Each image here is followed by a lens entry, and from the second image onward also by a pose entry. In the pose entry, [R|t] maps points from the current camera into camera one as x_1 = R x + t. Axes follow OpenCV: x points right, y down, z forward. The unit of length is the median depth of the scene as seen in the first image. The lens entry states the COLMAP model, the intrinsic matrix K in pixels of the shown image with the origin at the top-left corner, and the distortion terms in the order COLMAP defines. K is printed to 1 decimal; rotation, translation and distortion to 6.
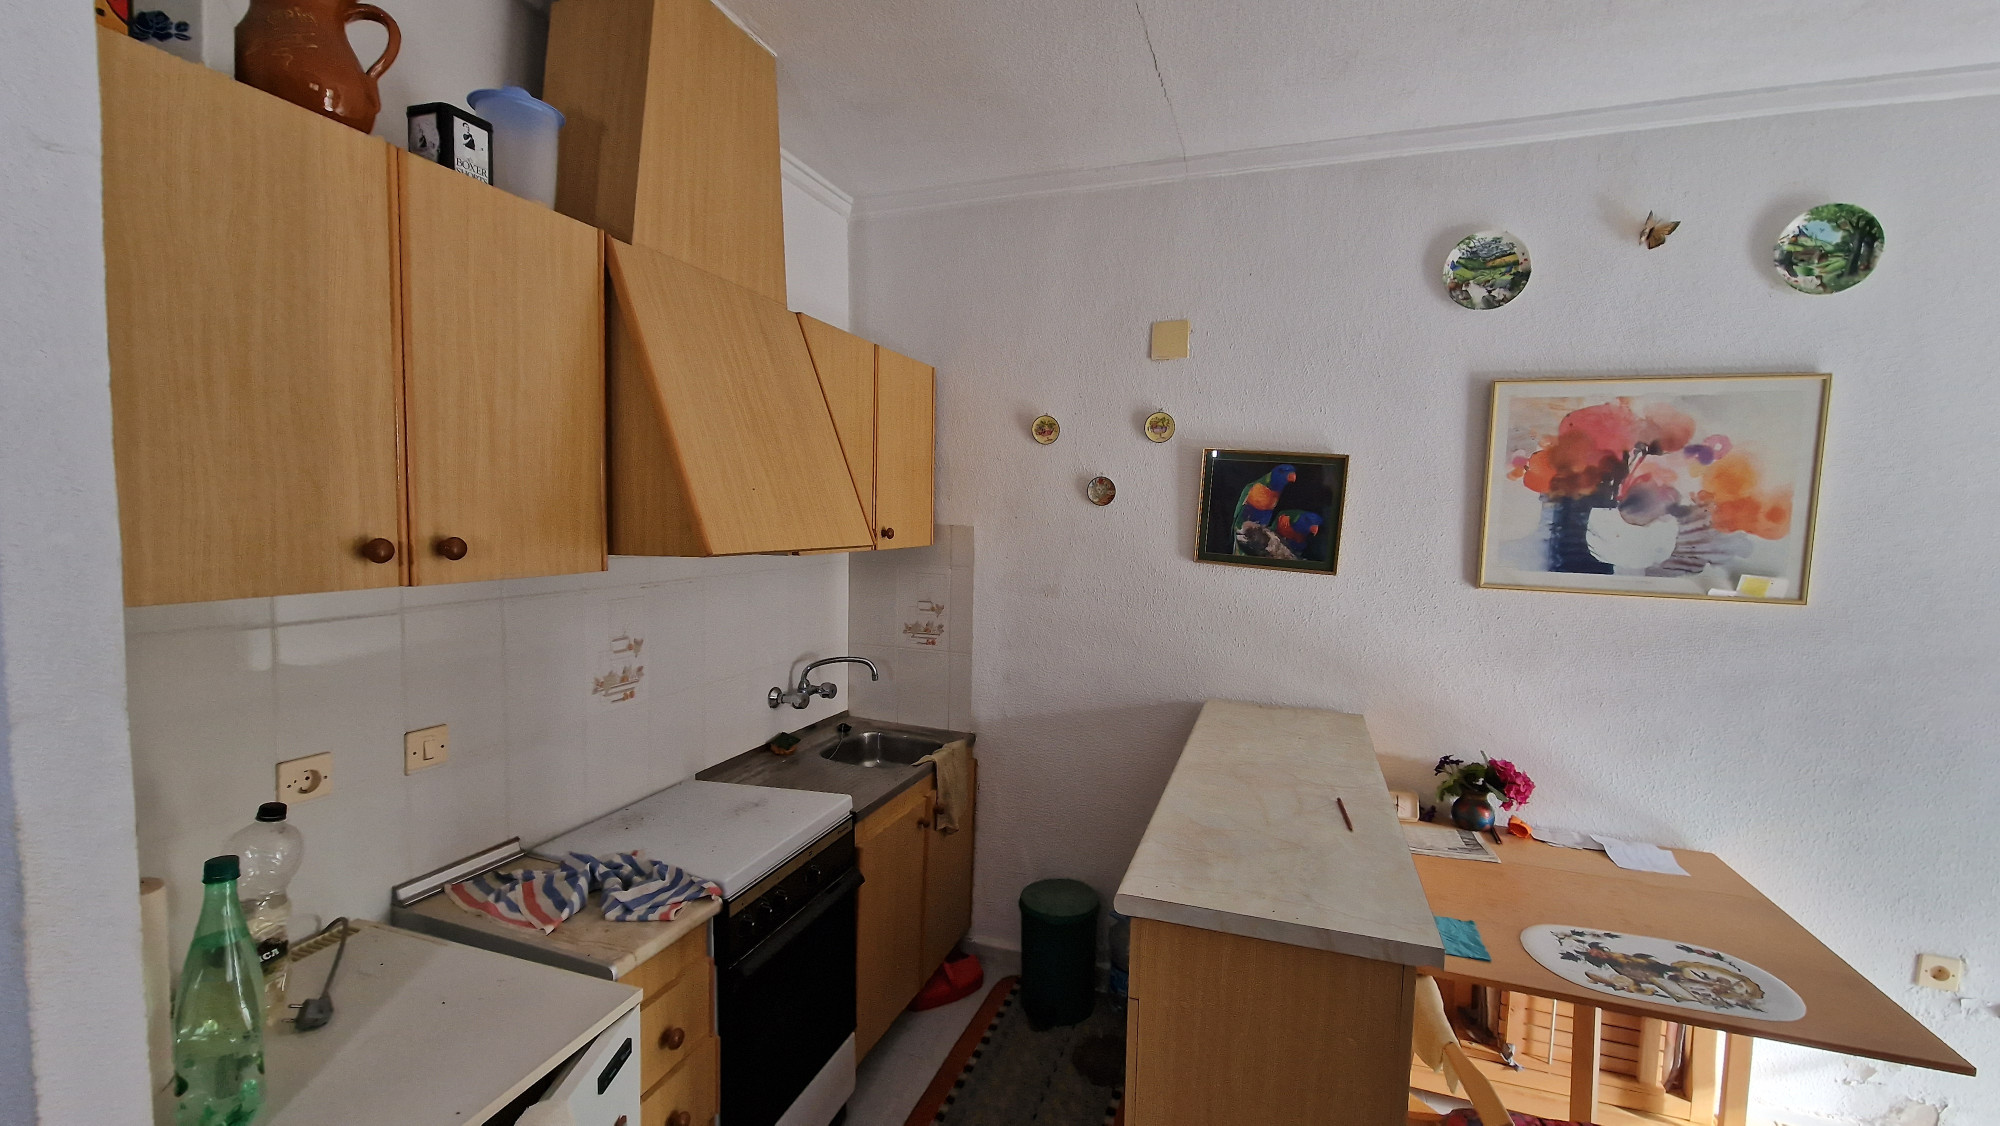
lens RADIAL K [[819.2, 0, 1000.6], [0, 819.2, 563.1], [0, 0, 1]] dist [-0.000342, -0.000894]
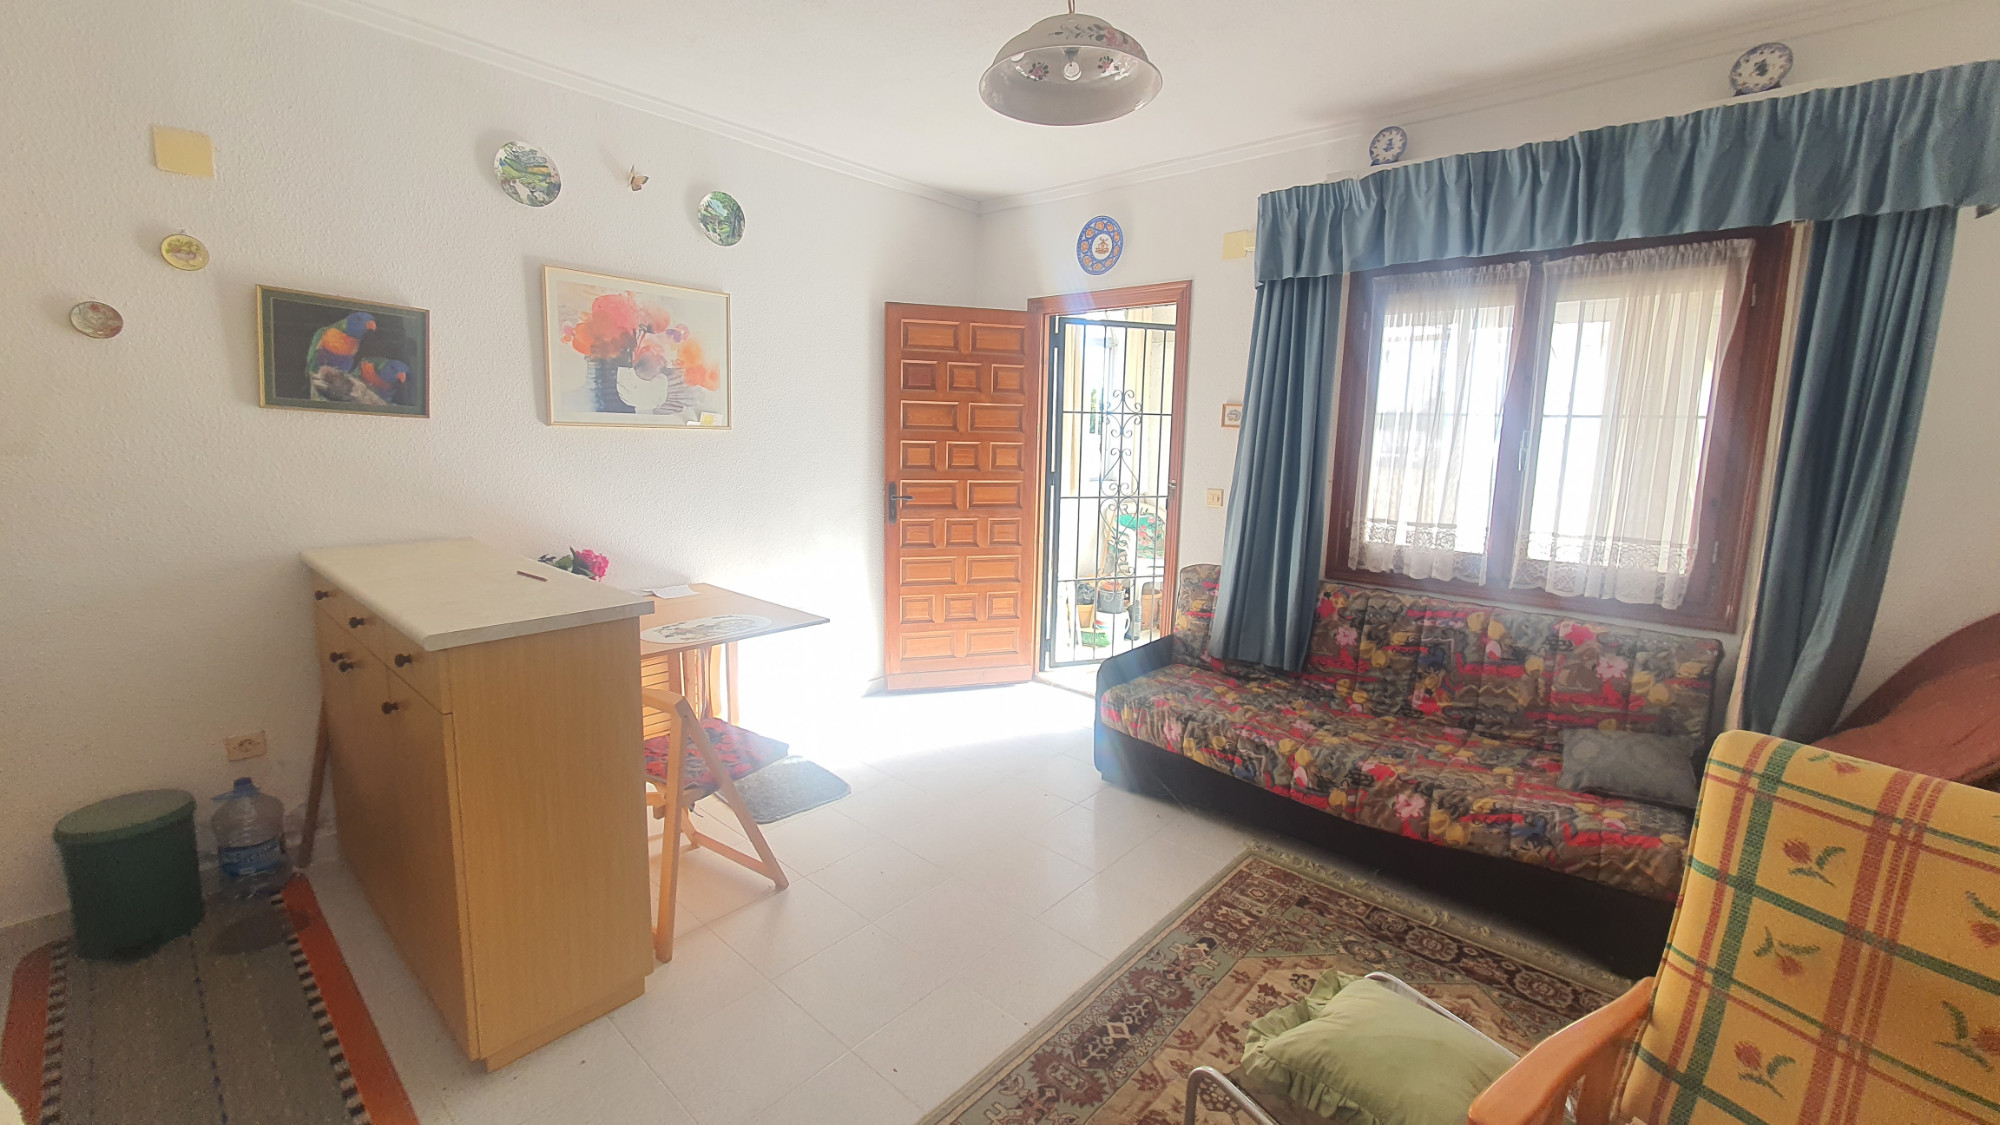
lens RADIAL K [[799.3, 0, 1009.3], [0, 799.3, 539.6], [0, 0, 1]] dist [0.002073, -0.001939]
pose [[0.365945, -0.142144, 0.919717, -0.375308], [0.047963, 0.989834, 0.133896, 0.079242], [-0.929399, -0.004886, 0.369043, -0.169508]]
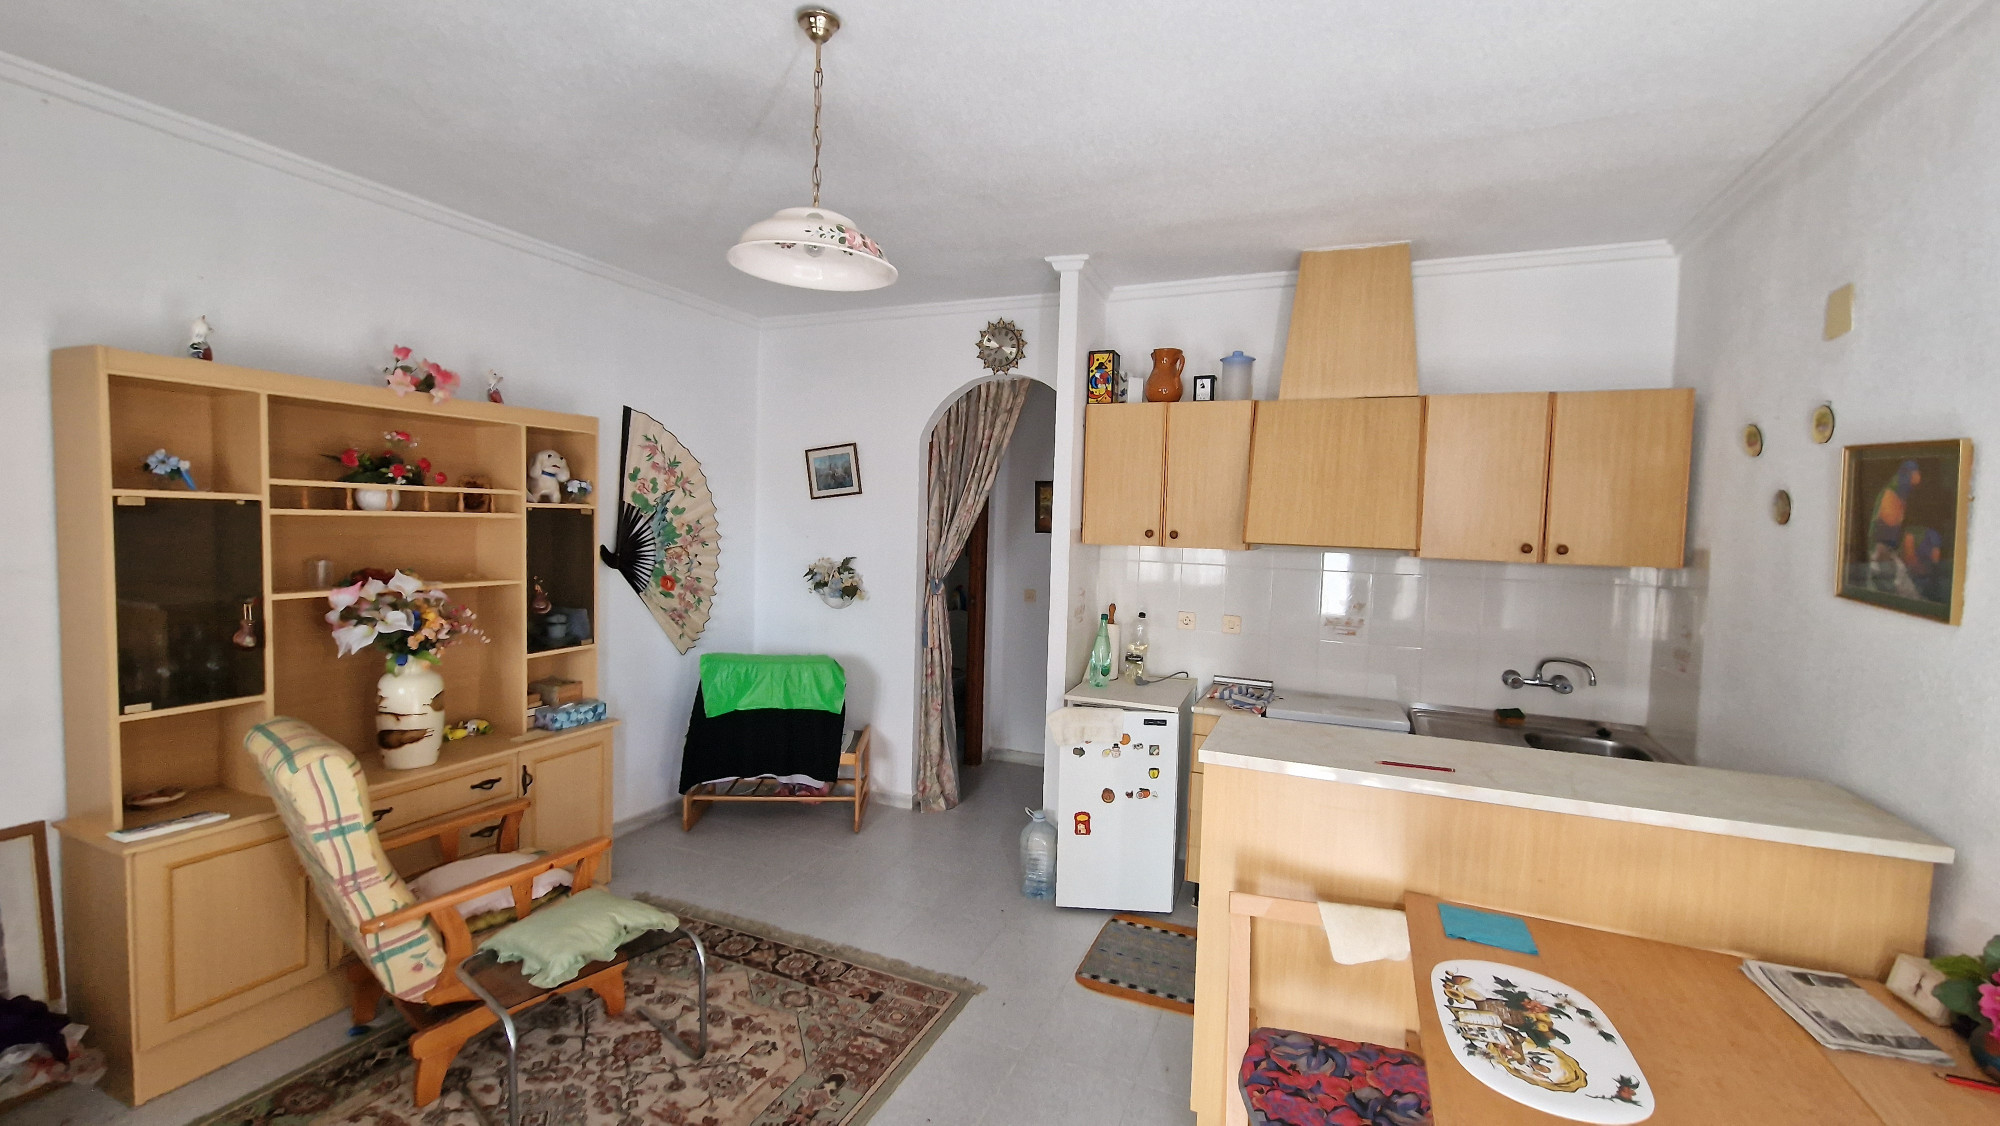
lens RADIAL K [[819.2, 0, 988.4], [0, 819.2, 559.1], [0, 0, 1]] dist [-0.000342, -0.000894]
pose [[-0.074596, 0.030164, -0.996758, 1.239383], [-0.093240, 0.994953, 0.037087, 0.010829], [0.992845, 0.095704, -0.071407, 0.319453]]
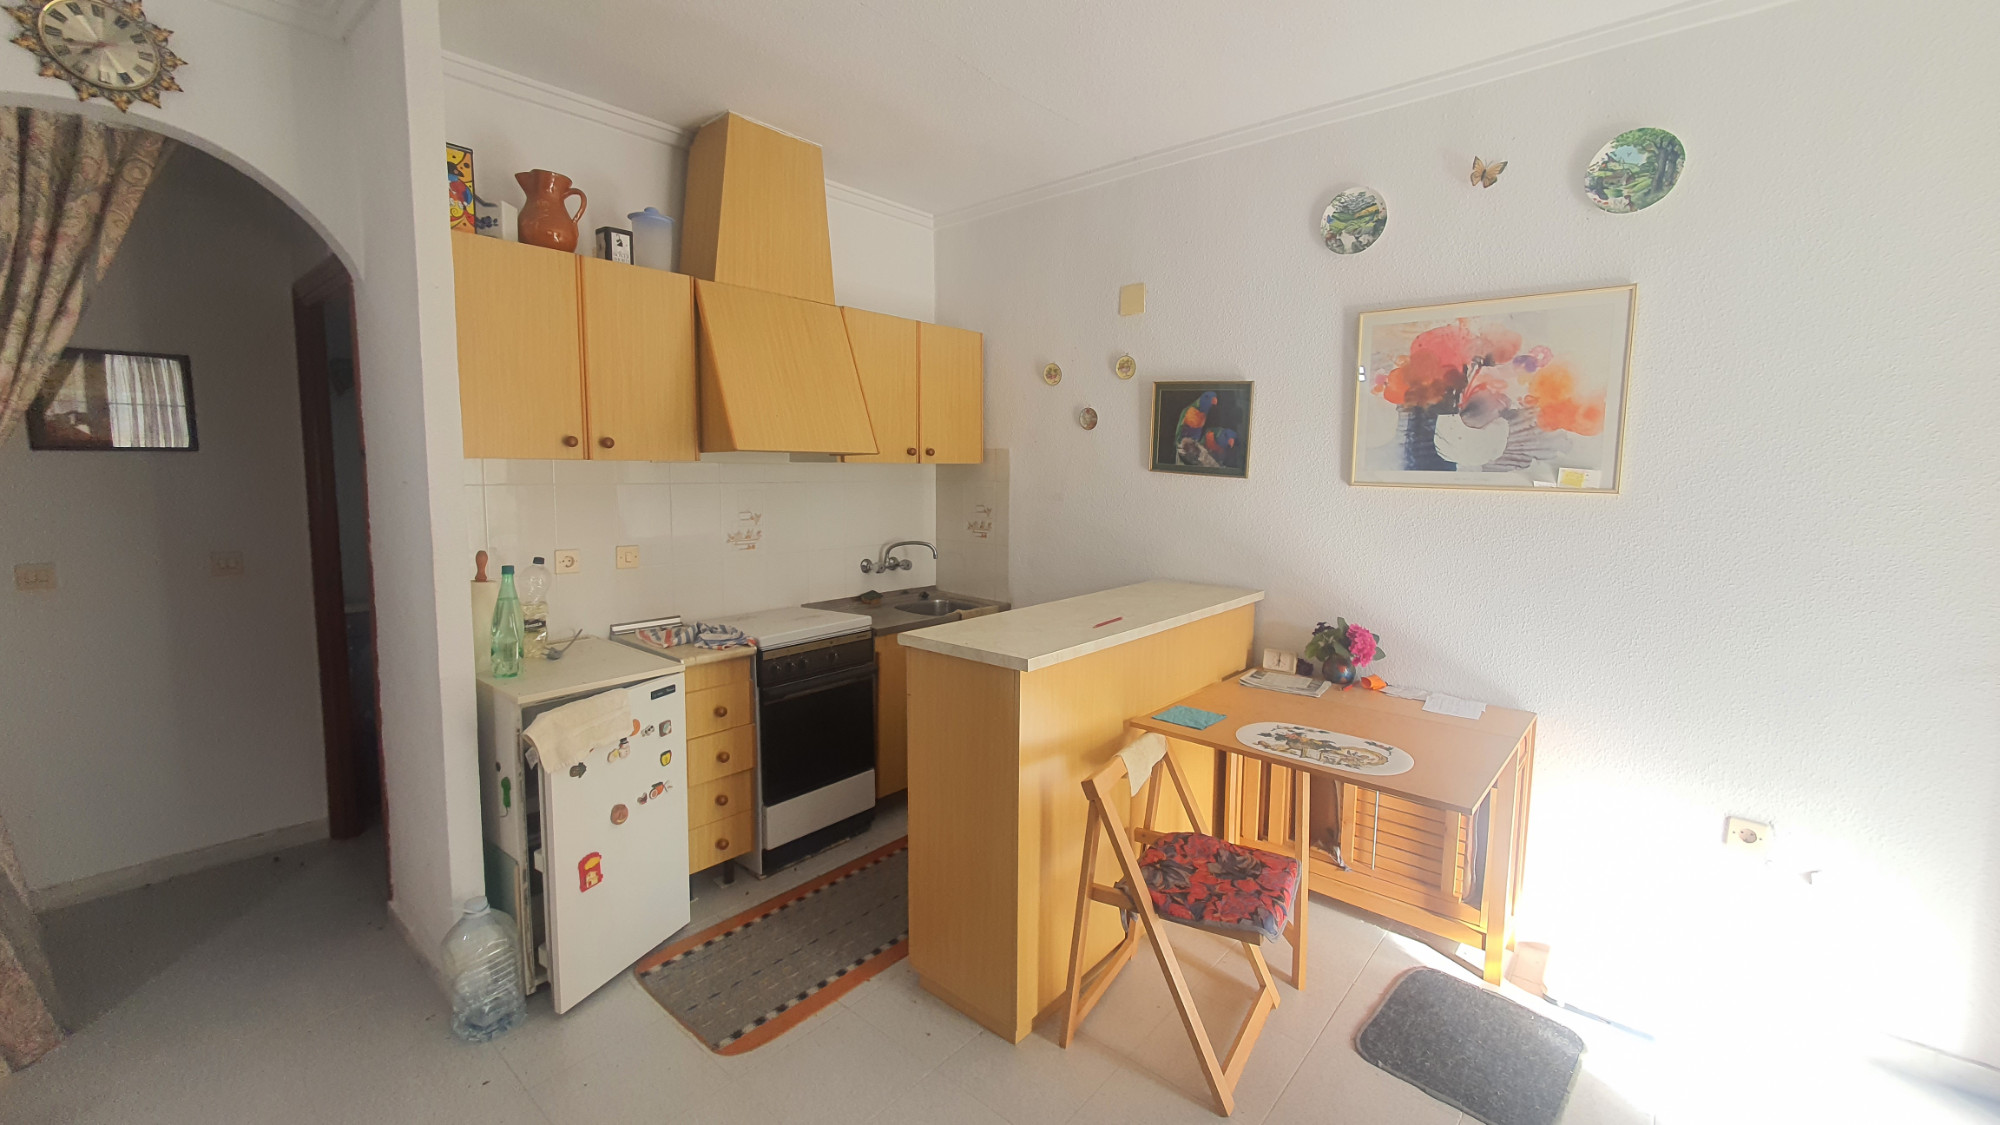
lens RADIAL K [[799.3, 0, 1008.2], [0, 799.3, 541.3], [0, 0, 1]] dist [0.002073, -0.001939]
pose [[0.933047, 0.021349, -0.359120, 0.570779], [-0.012516, 0.999560, 0.026904, 0.092053], [0.359536, -0.020608, 0.932904, -0.301922]]
